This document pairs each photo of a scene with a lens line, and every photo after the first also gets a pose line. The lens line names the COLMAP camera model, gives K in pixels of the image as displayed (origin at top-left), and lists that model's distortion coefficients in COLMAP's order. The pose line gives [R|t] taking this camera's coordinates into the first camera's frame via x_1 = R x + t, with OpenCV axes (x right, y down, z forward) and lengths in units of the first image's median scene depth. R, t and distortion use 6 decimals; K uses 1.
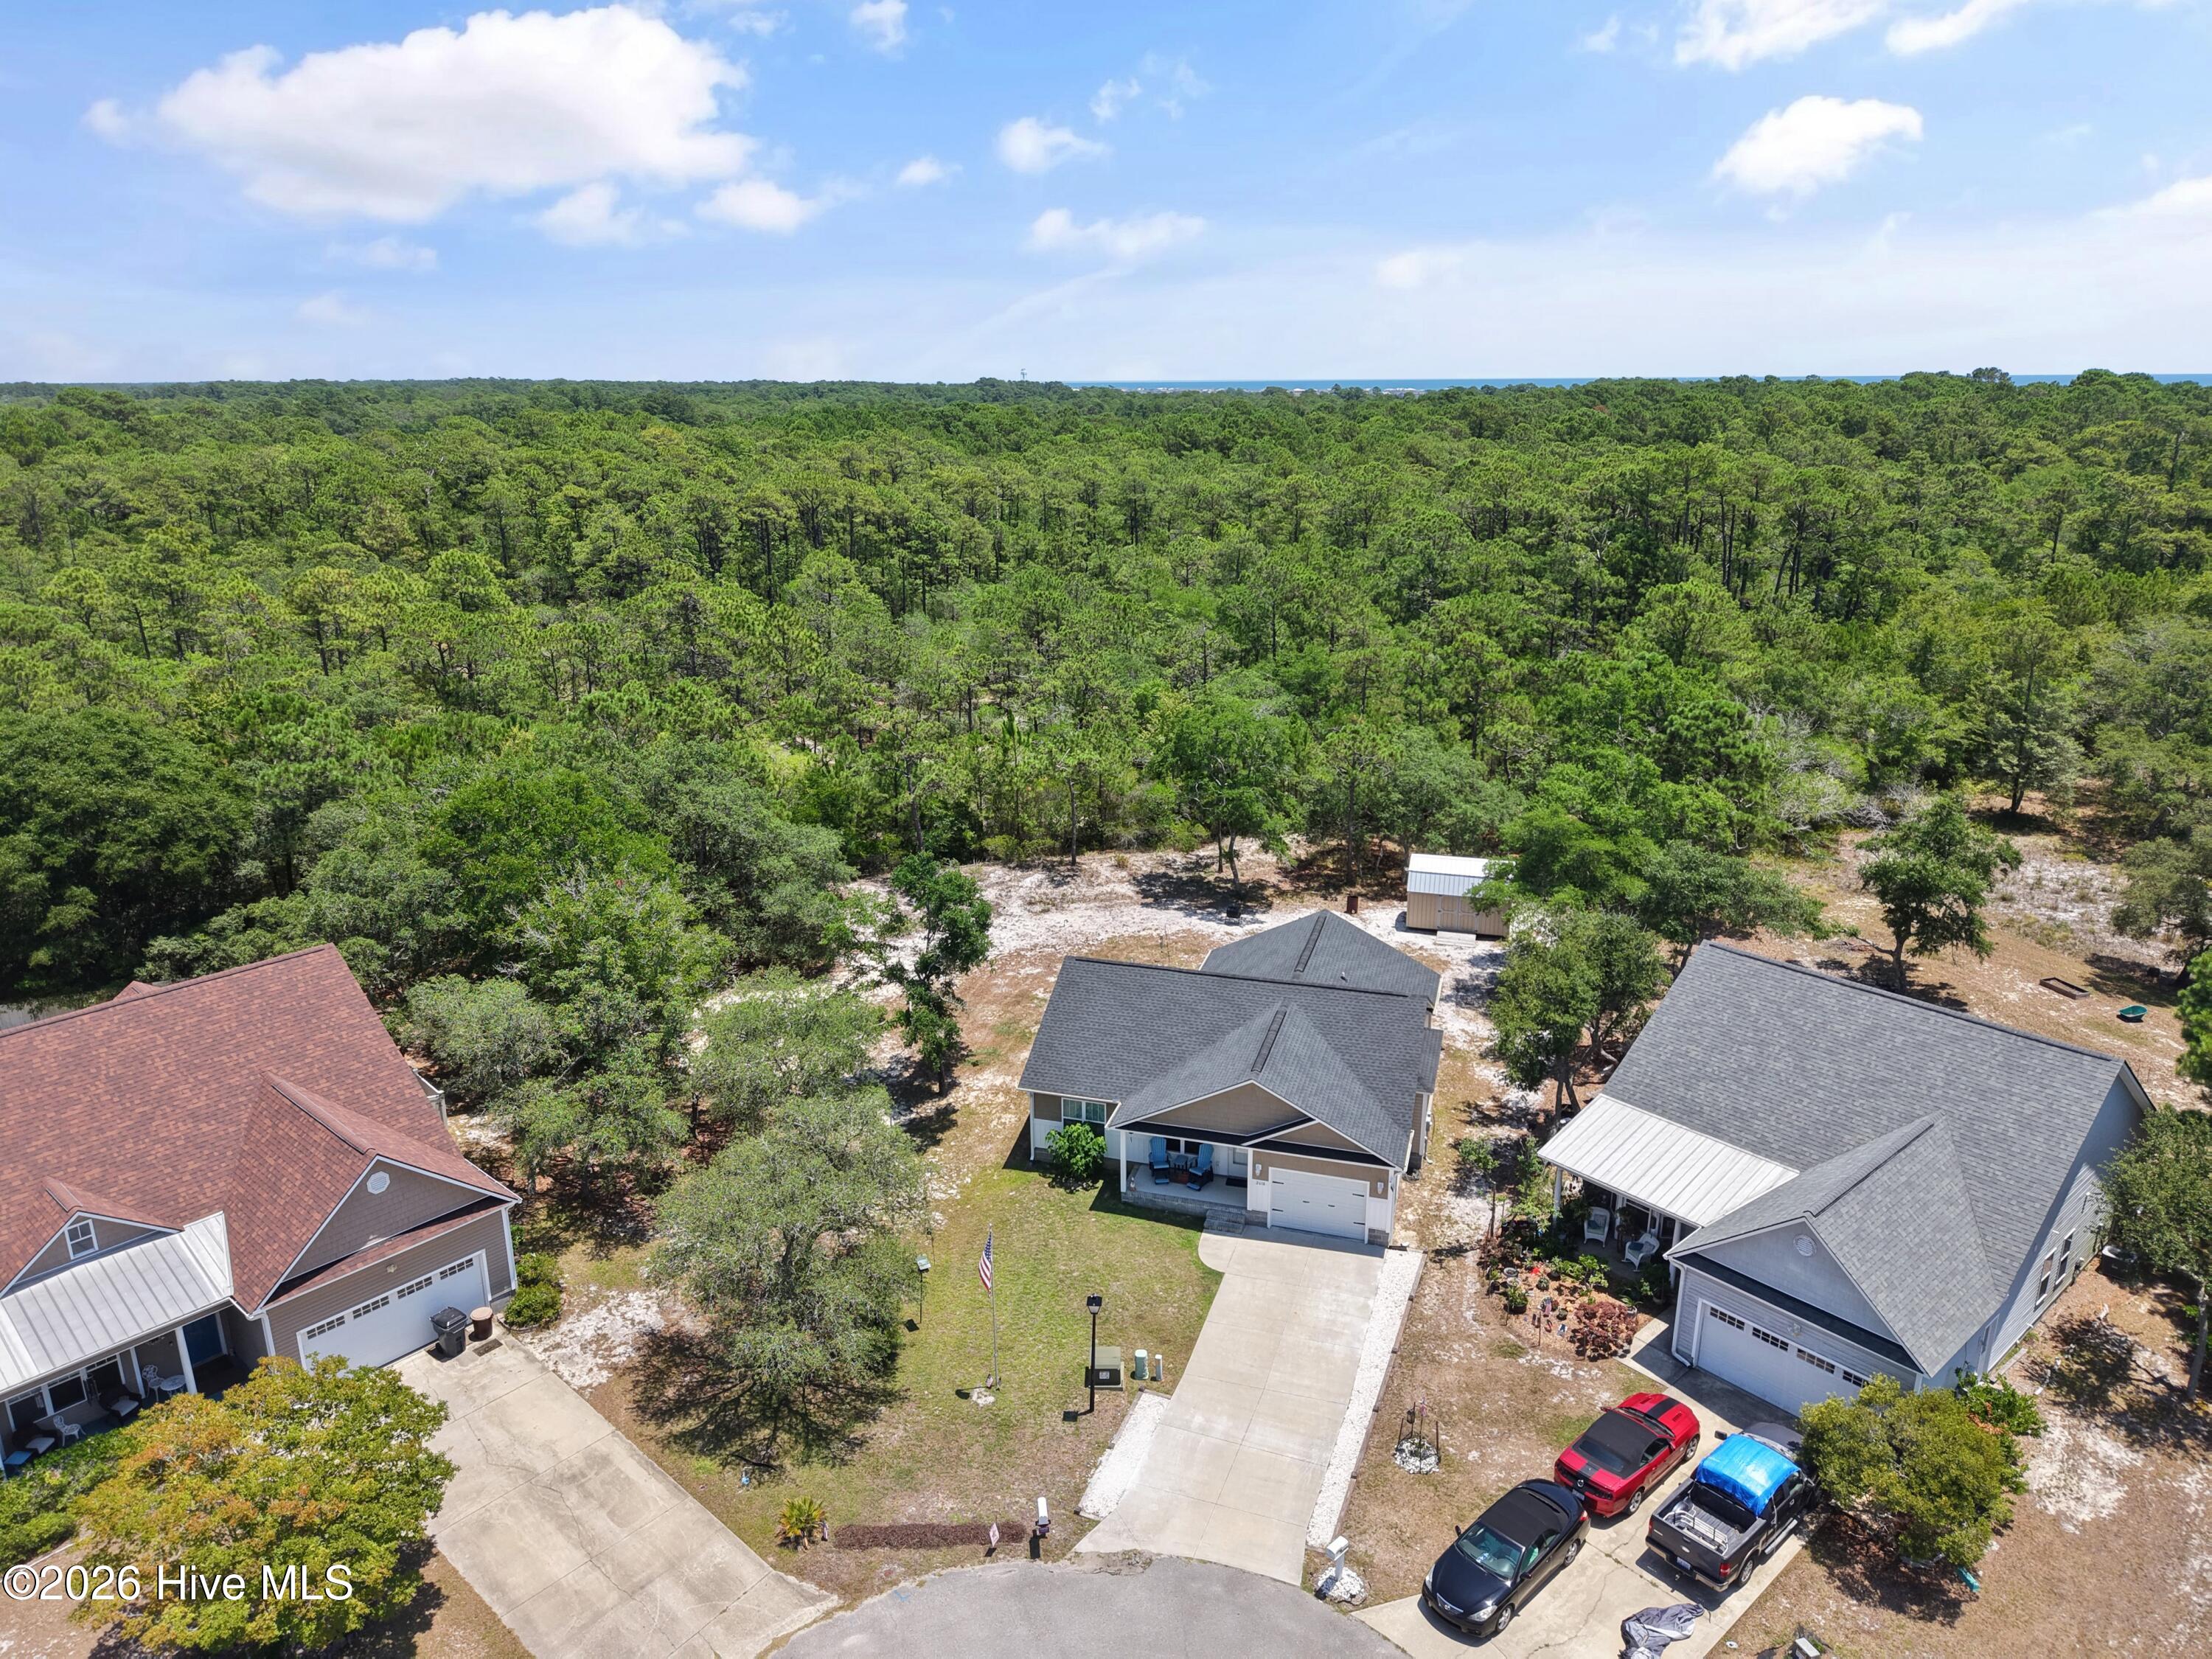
lens RADIAL K [[1464.2, 0, 1096.7], [0, 1464.2, 820.6], [0, 0, 1]] dist [0.037939, -0.033519]
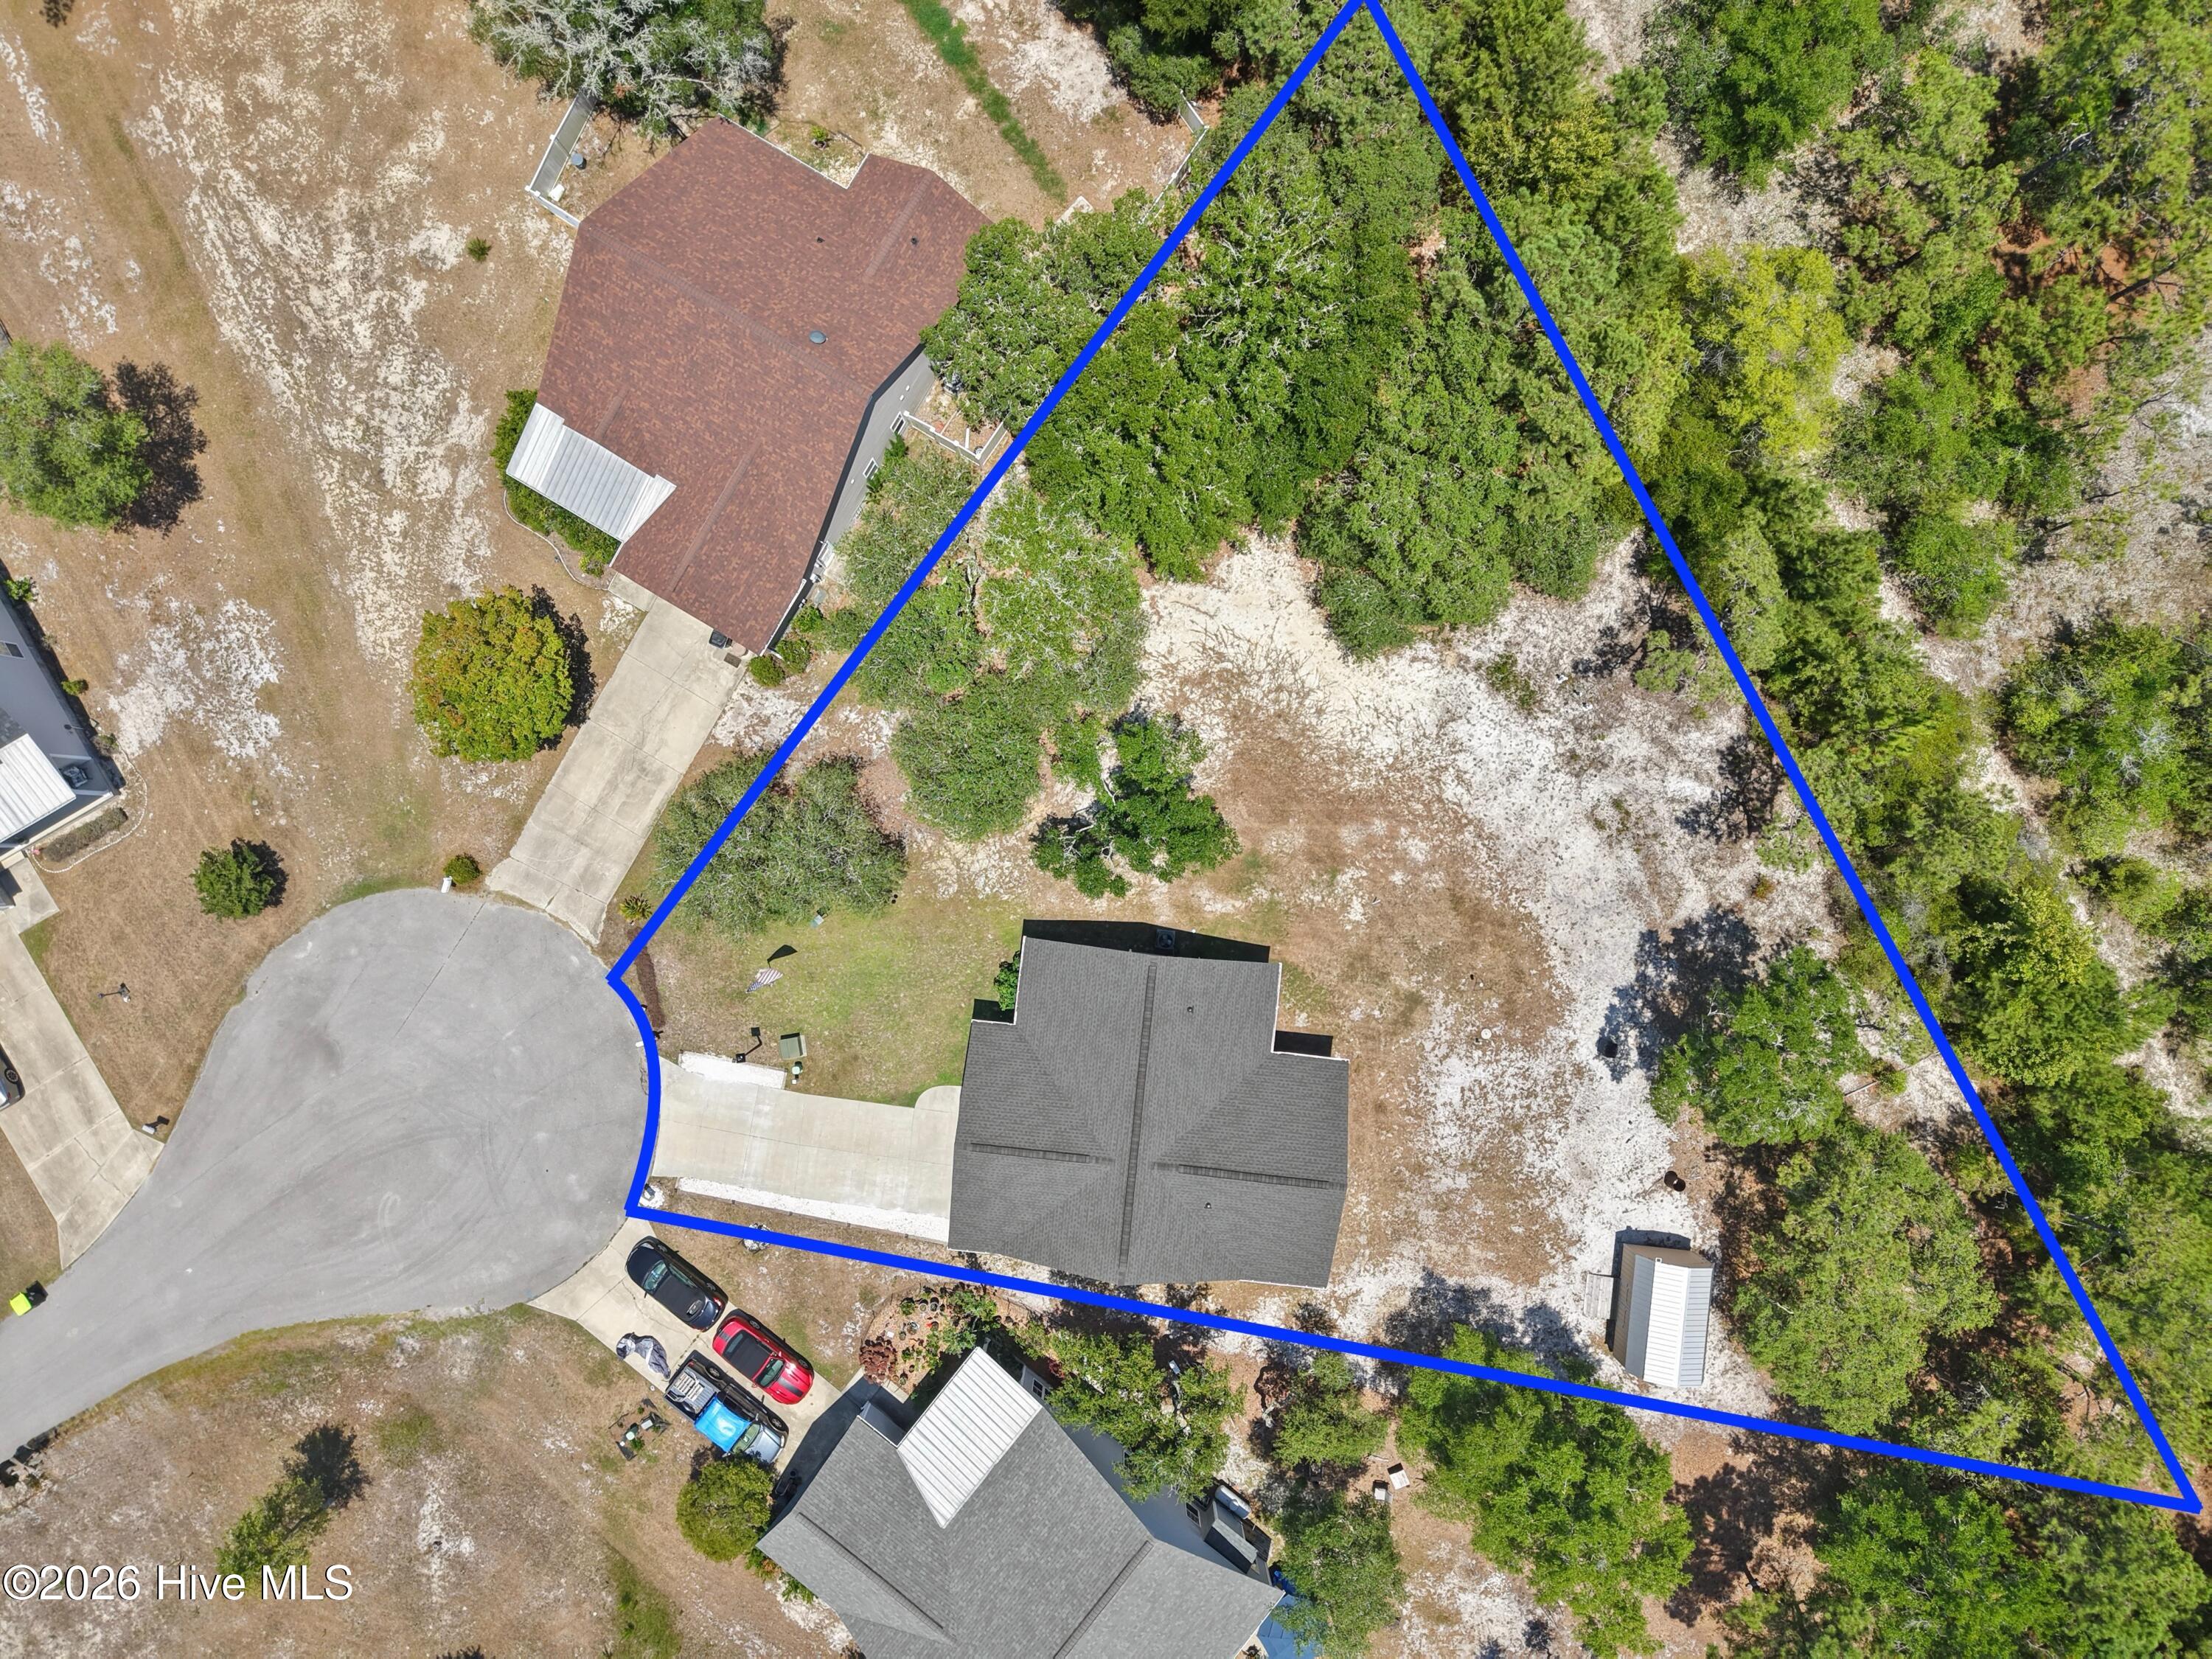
lens RADIAL K [[1464.2, 0, 1112.8], [0, 1464.2, 825.0], [0, 0, 1]] dist [0.037939, -0.033519]
pose [[0.188925, 0.981991, -0.000453, -0.124776], [-0.279390, 0.054194, 0.958647, -0.958261], [0.941408, -0.180986, 0.284597, 0.695298]]
